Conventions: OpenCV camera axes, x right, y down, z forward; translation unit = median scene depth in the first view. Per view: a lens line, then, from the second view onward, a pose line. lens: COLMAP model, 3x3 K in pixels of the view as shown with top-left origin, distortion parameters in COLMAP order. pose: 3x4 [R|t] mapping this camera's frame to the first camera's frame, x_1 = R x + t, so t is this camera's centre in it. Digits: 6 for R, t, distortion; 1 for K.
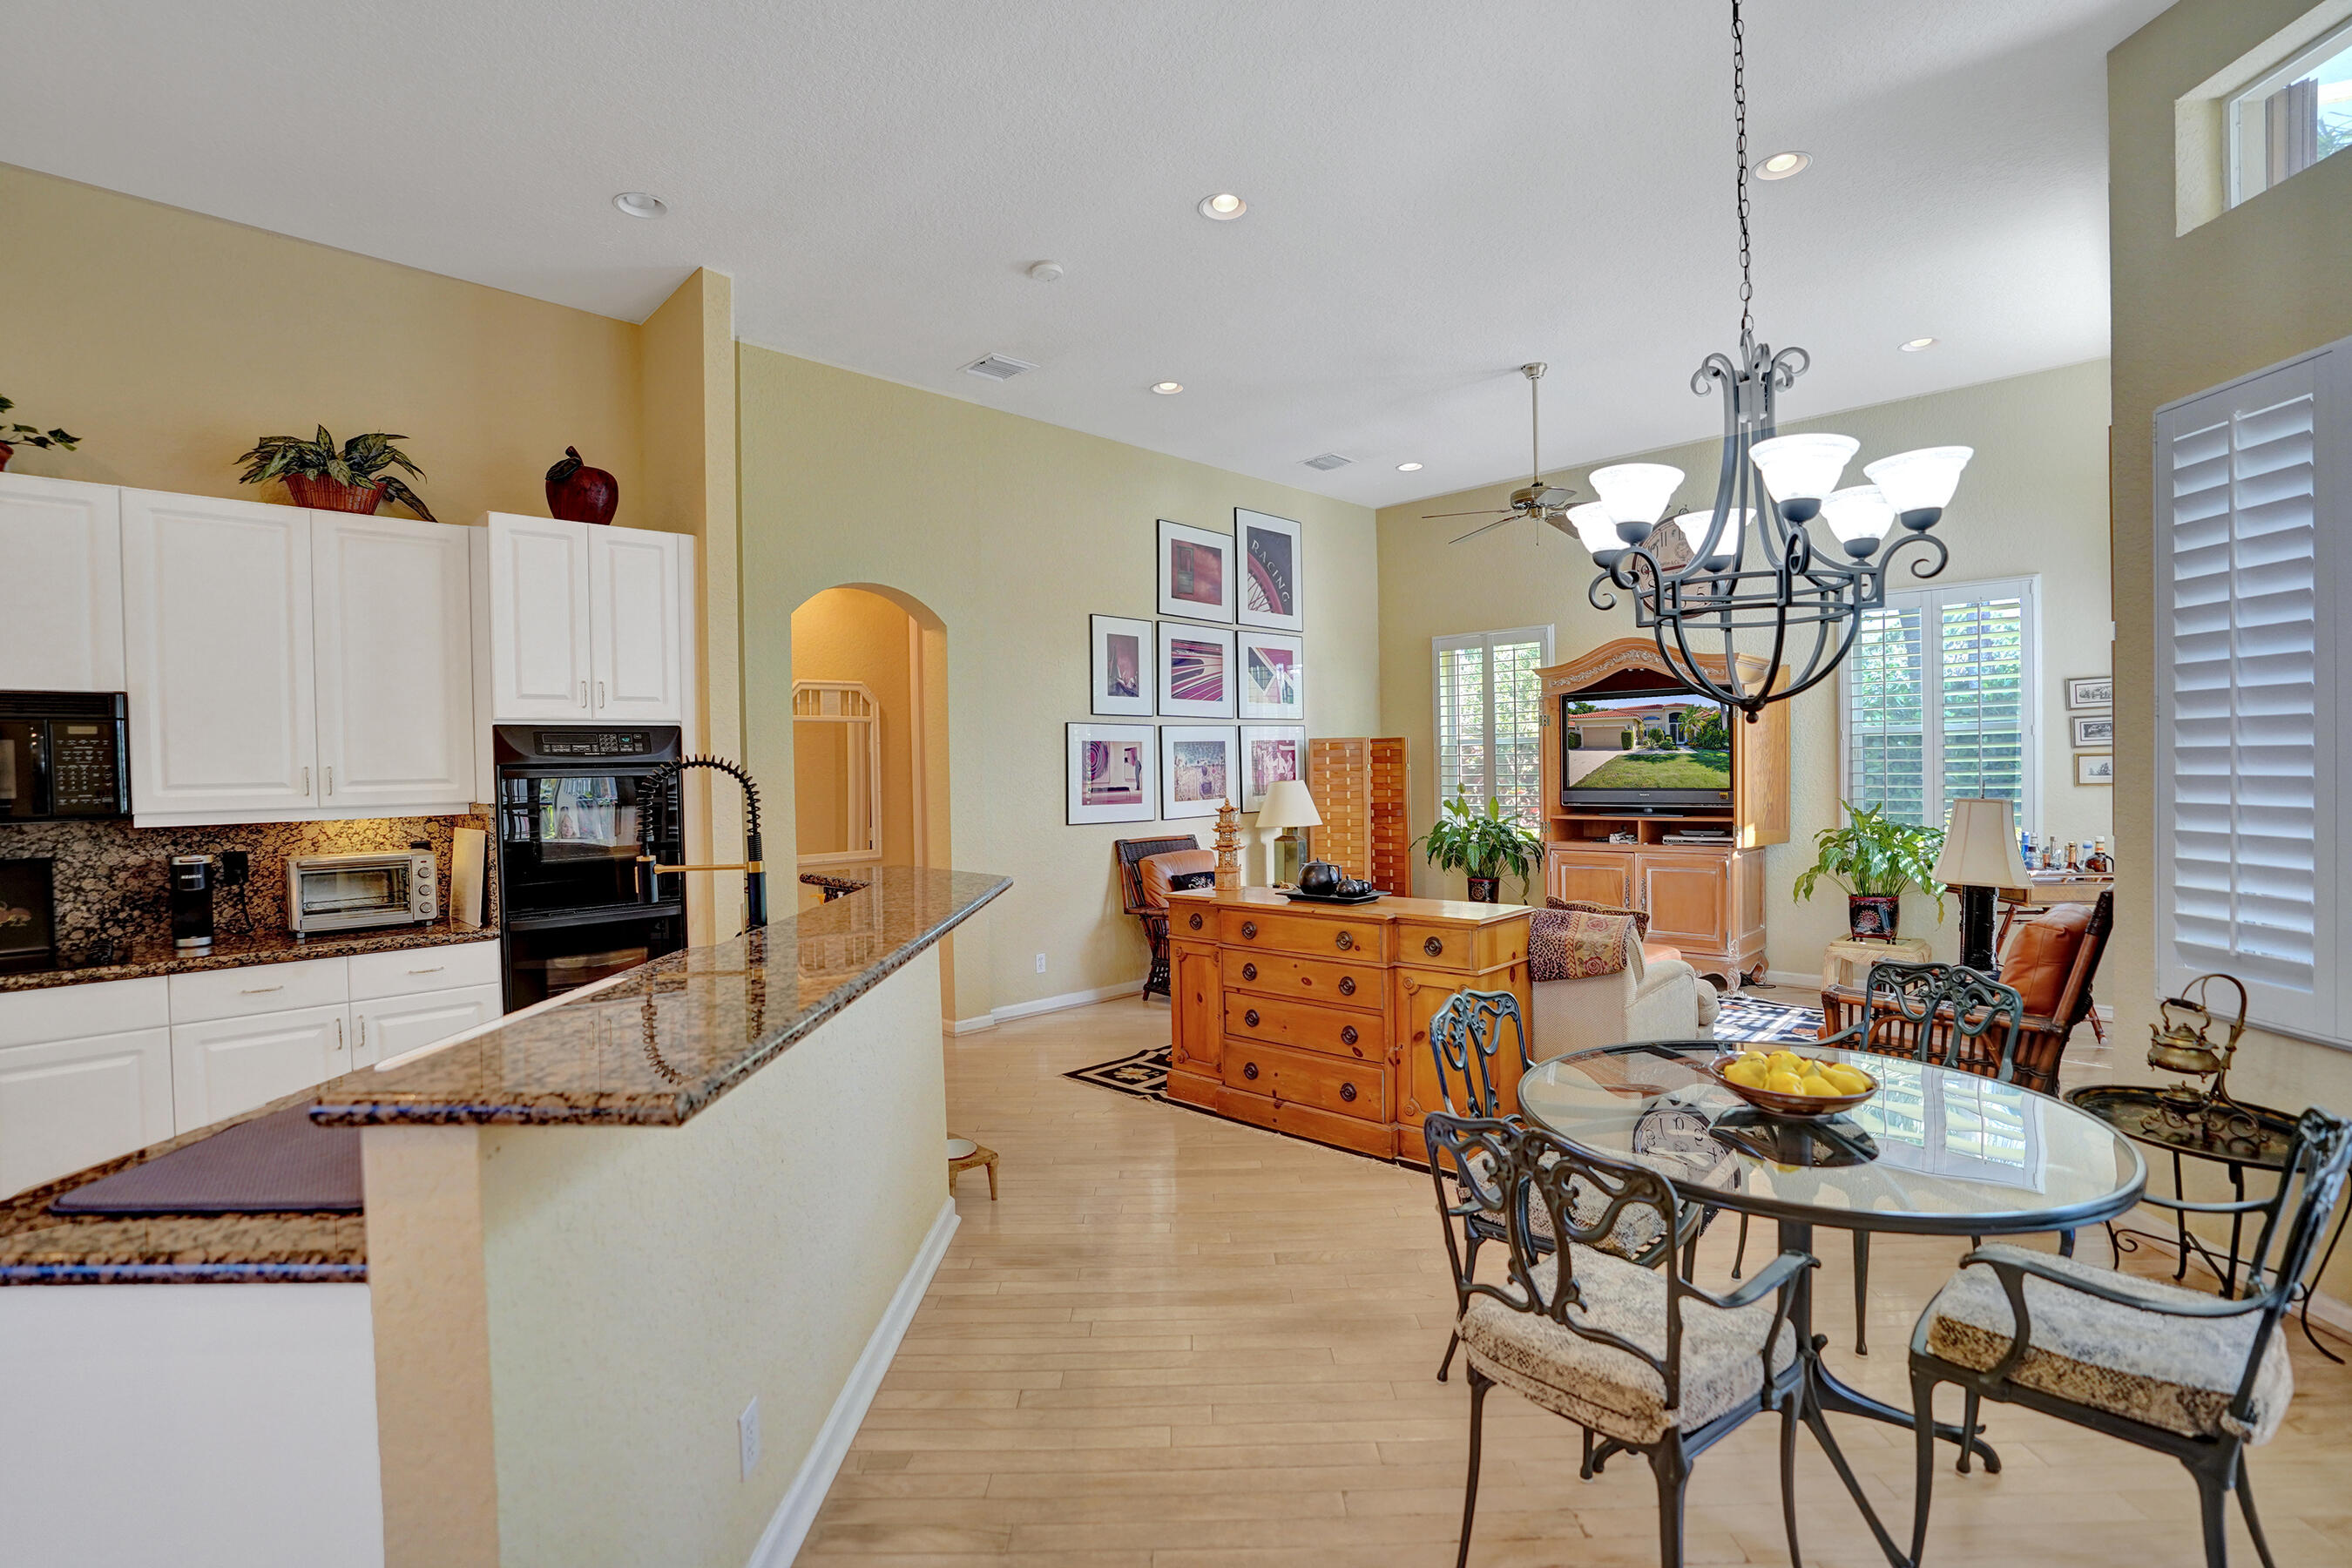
lens RADIAL K [[1087.3, 0, 1165.1], [0, 1087.3, 789.6], [0, 0, 1]] dist [-0.077266, 0.034431]
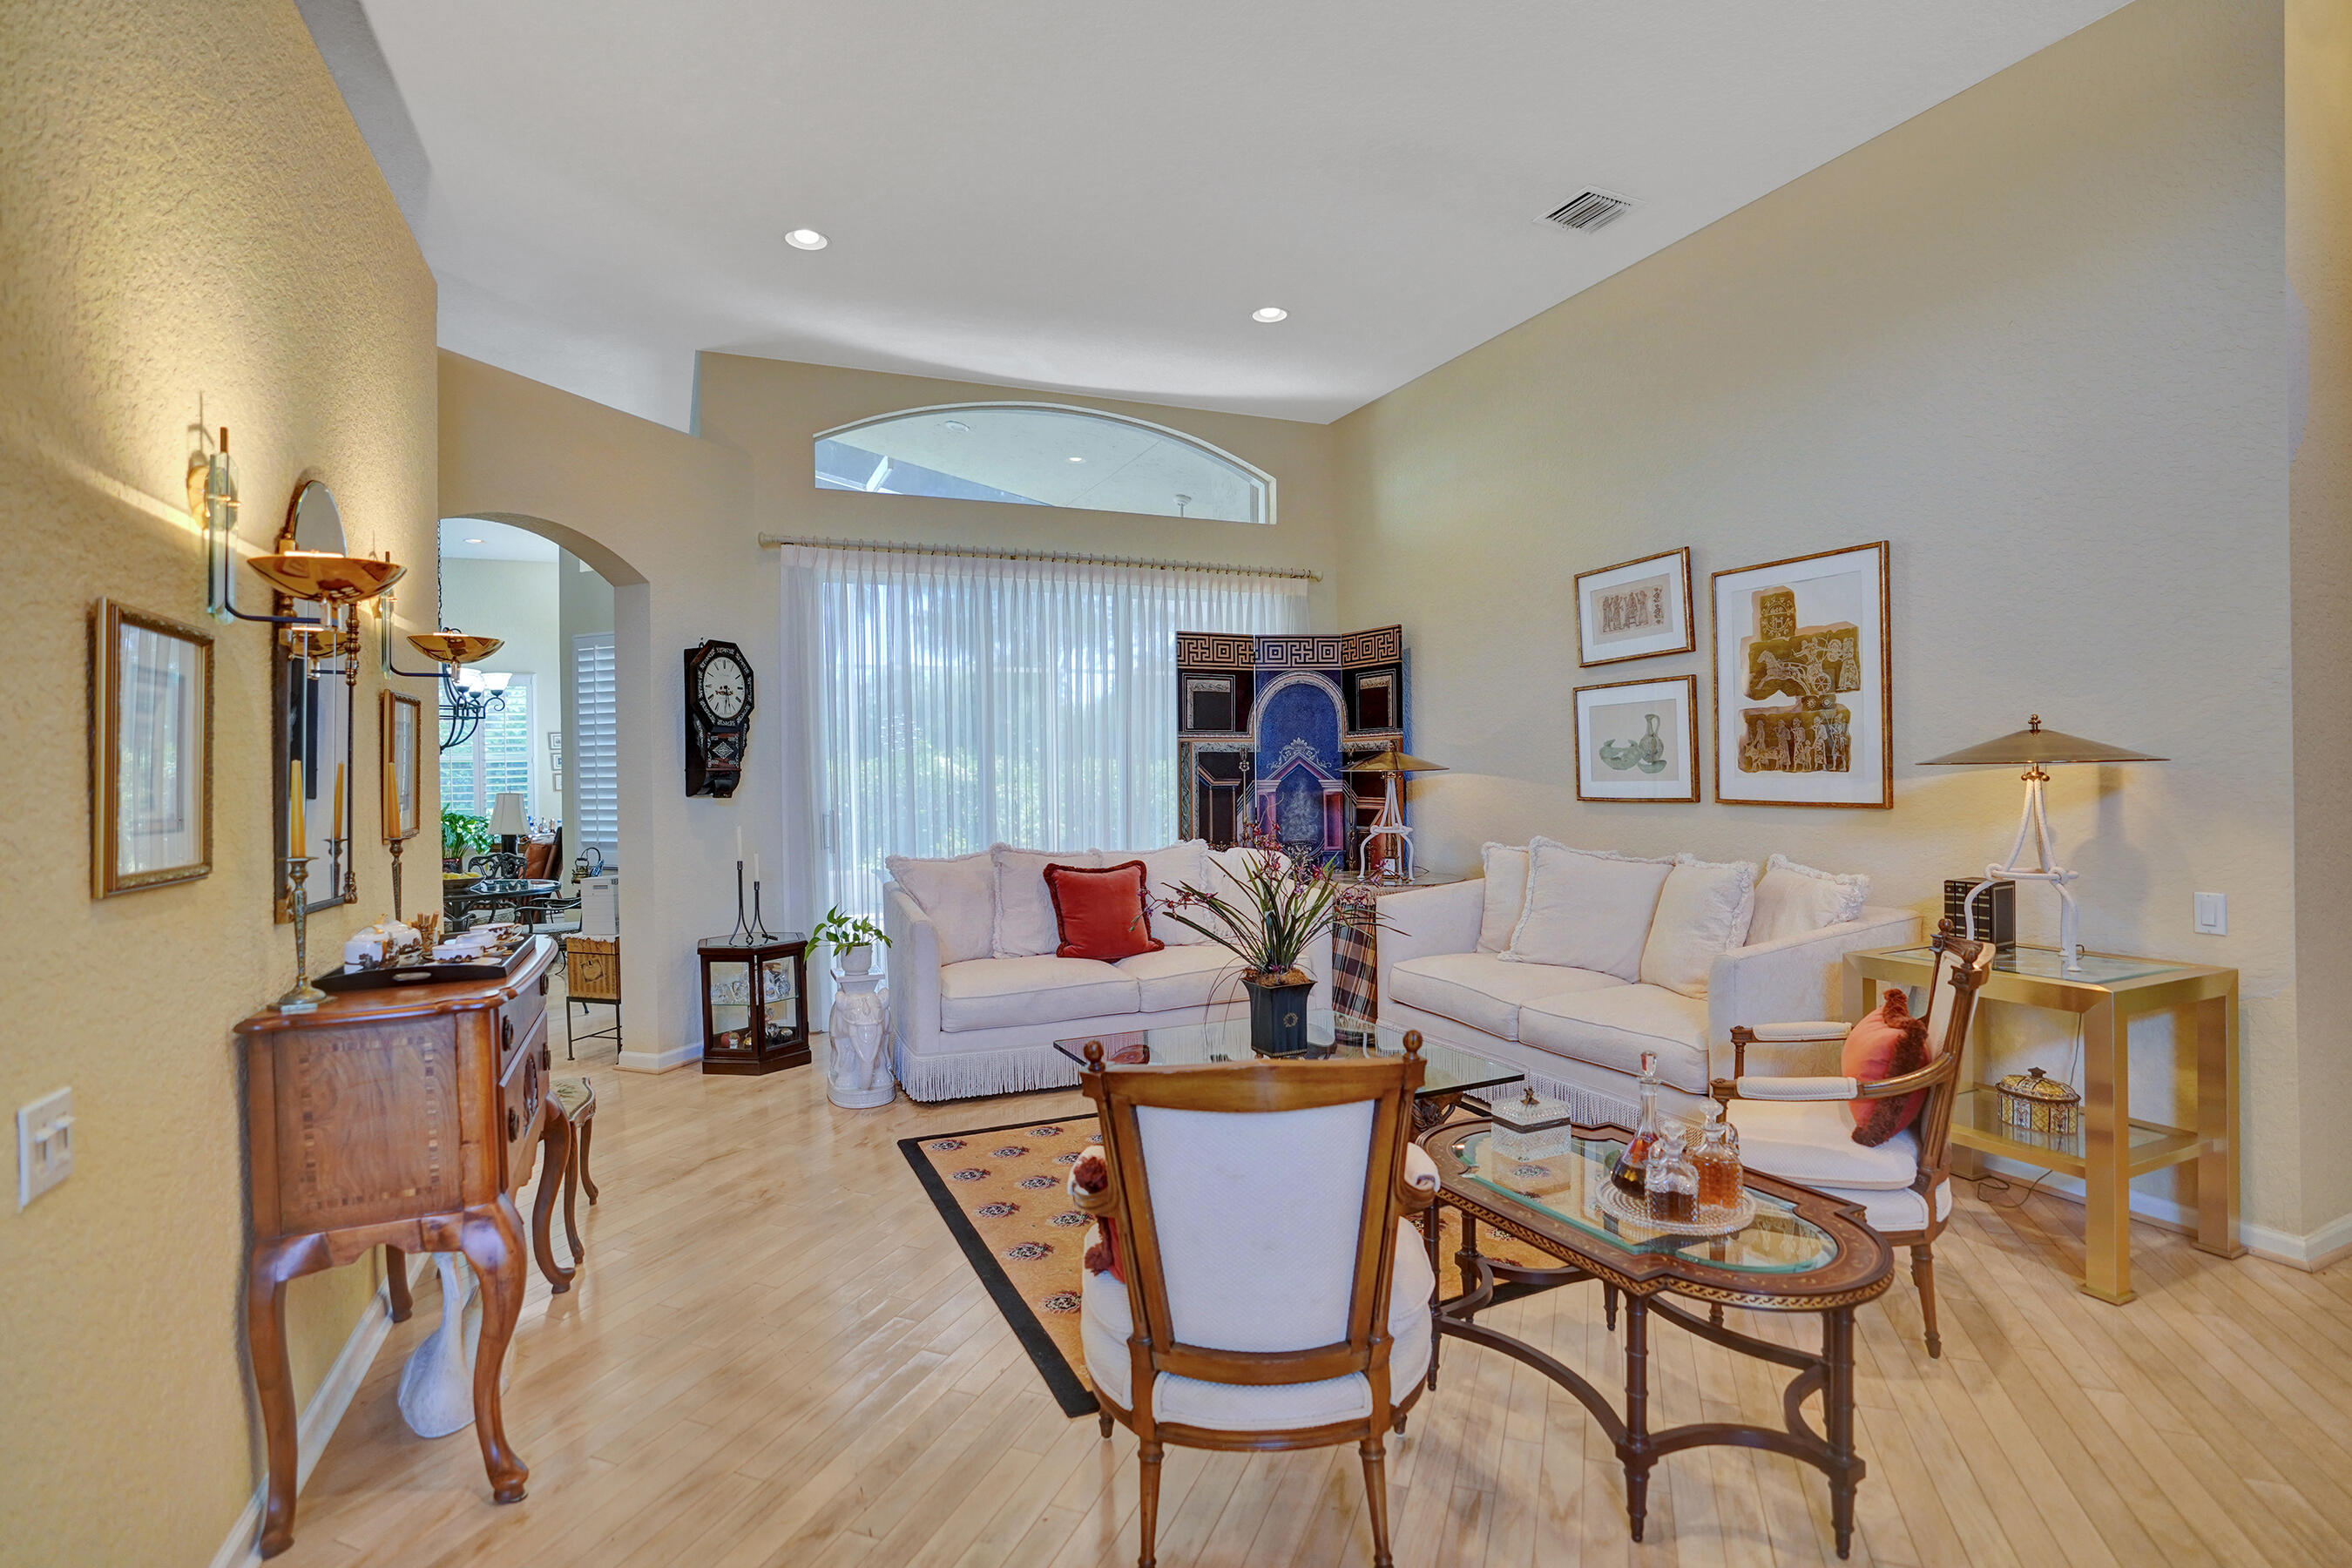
lens RADIAL K [[1109.2, 0, 1187.2], [0, 1109.2, 771.4], [0, 0, 1]] dist [-0.084747, 0.042284]
pose [[0.333896, 0.014689, 0.942495, -0.523261], [0.029466, 0.999227, -0.026012, 0.041795], [-0.942149, 0.036457, 0.333205, -0.647848]]
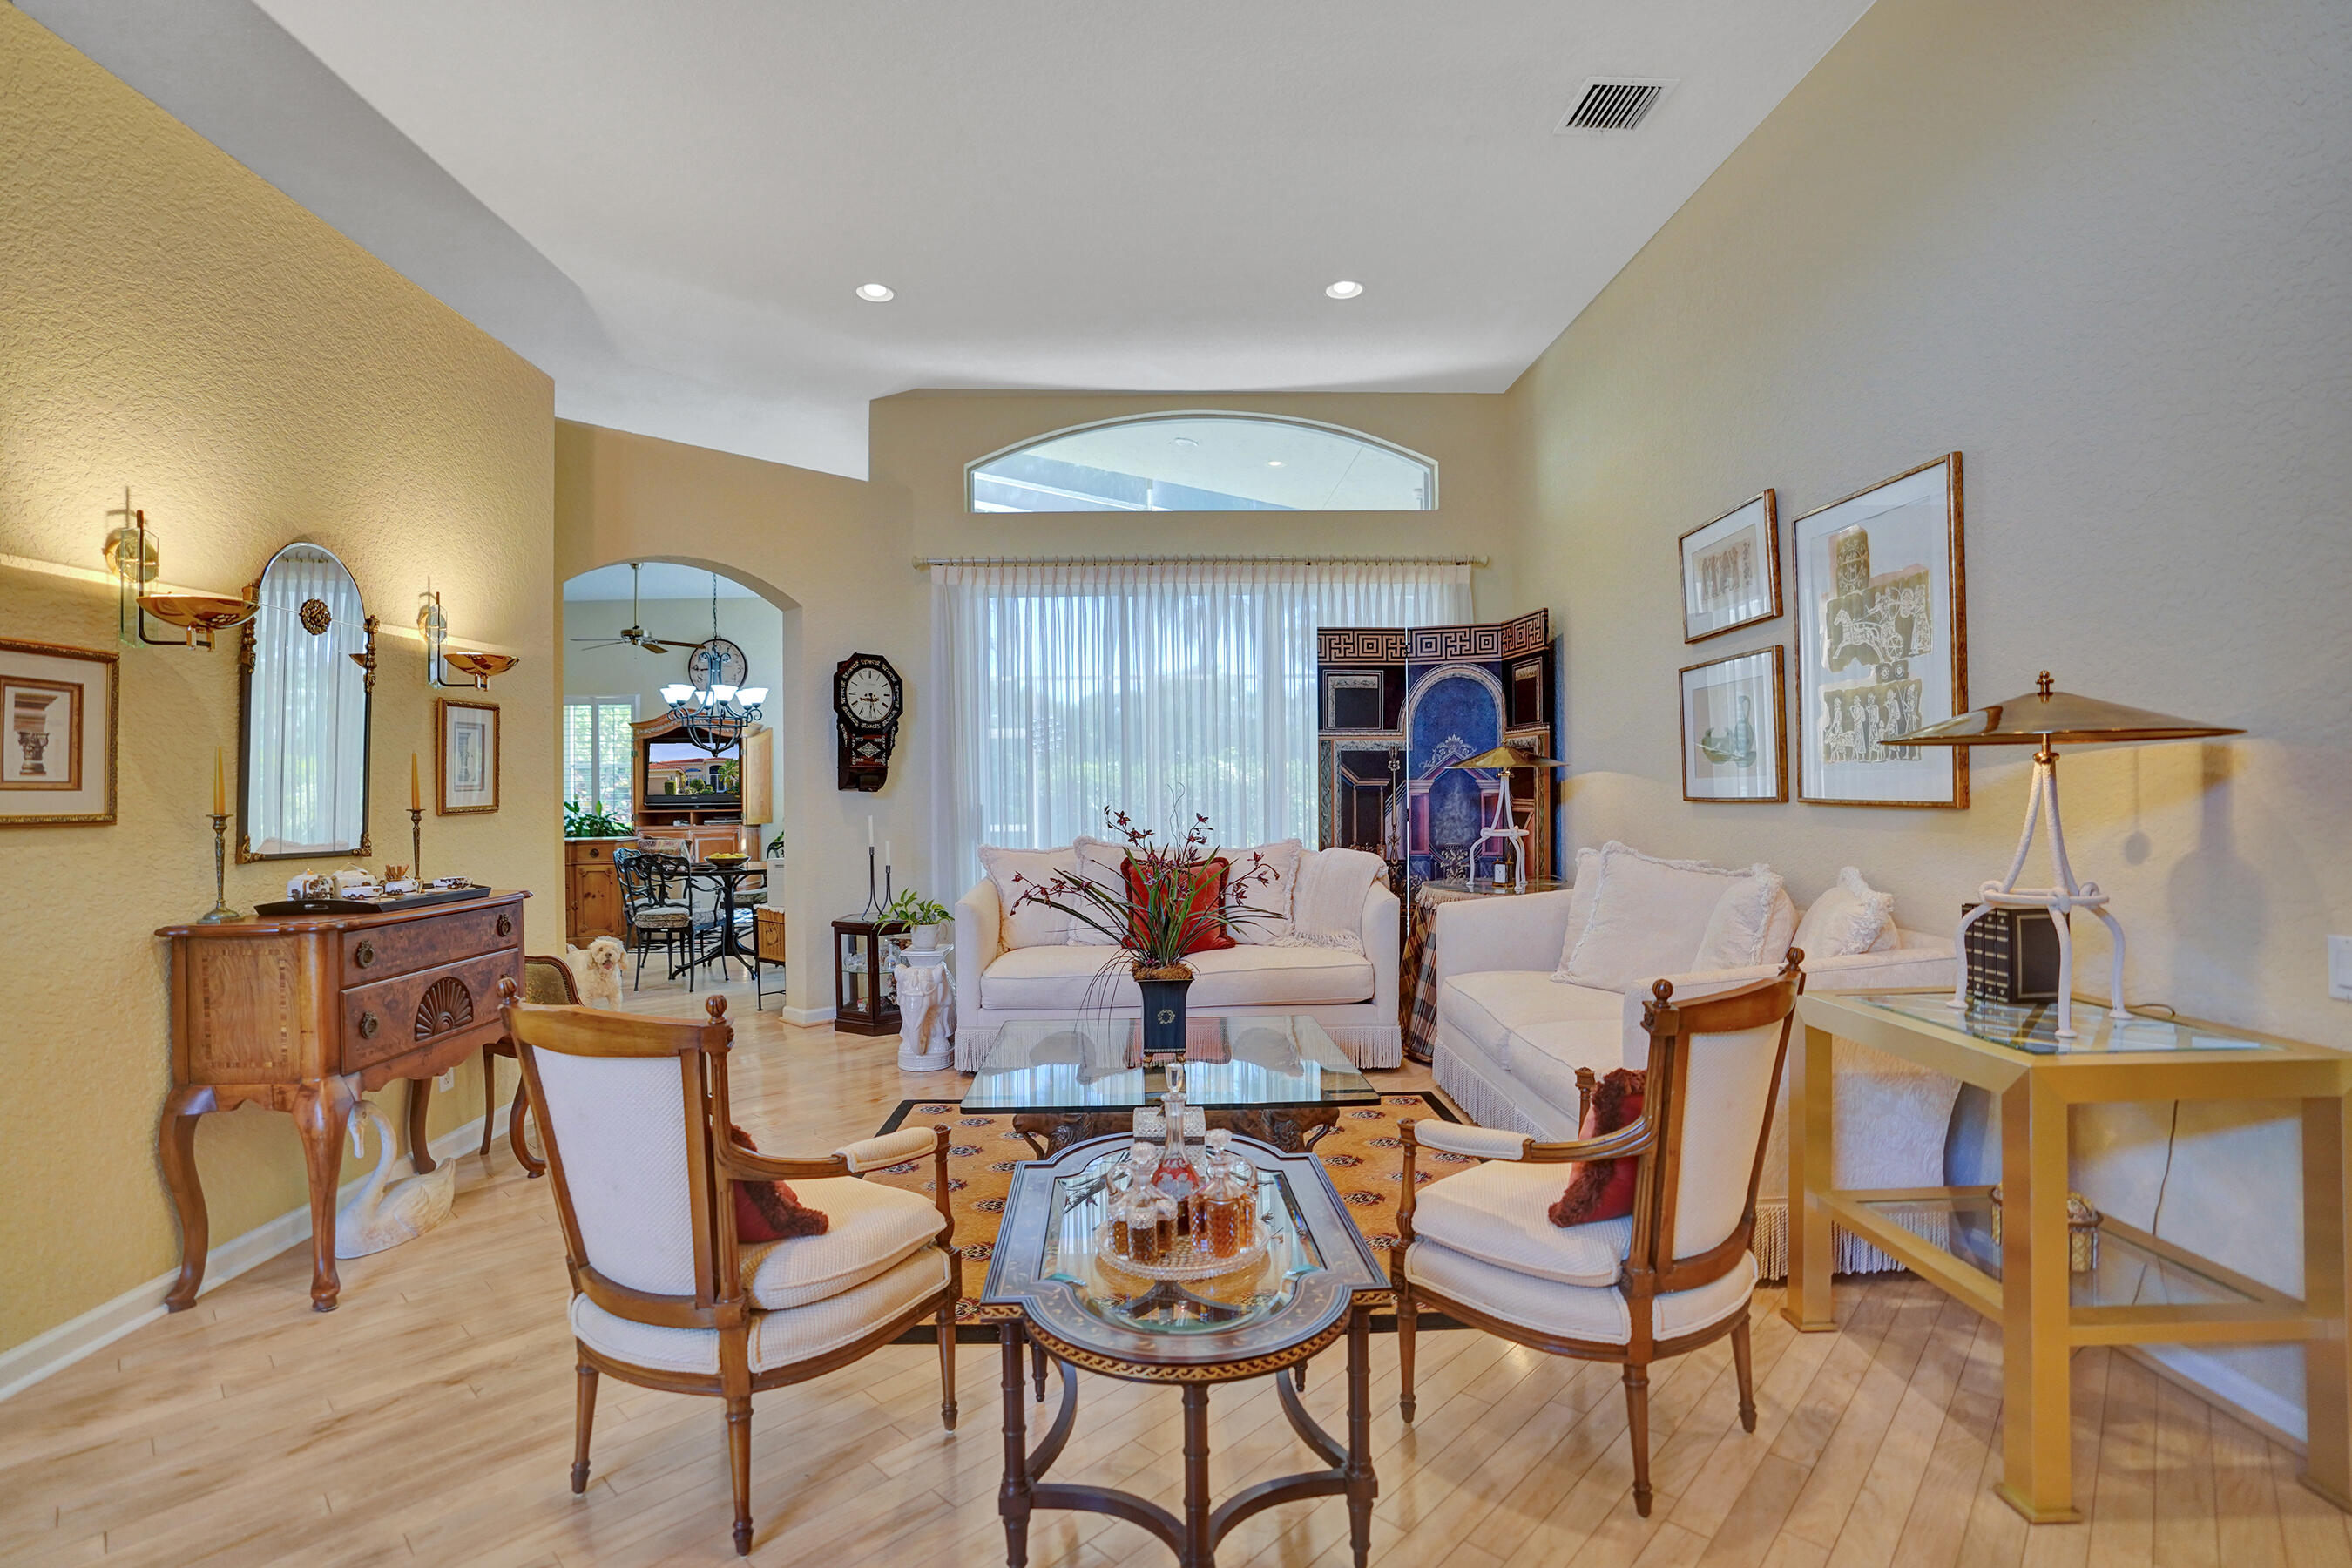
lens RADIAL K [[1093.4, 0, 1190.2], [0, 1093.4, 784.6], [0, 0, 1]] dist [-0.068325, 0.025711]
pose [[0.668586, 0.014753, 0.743489, -0.363831], [0.013990, 0.999377, -0.032410, 0.058884], [-0.743503, 0.032070, 0.667963, -0.883798]]
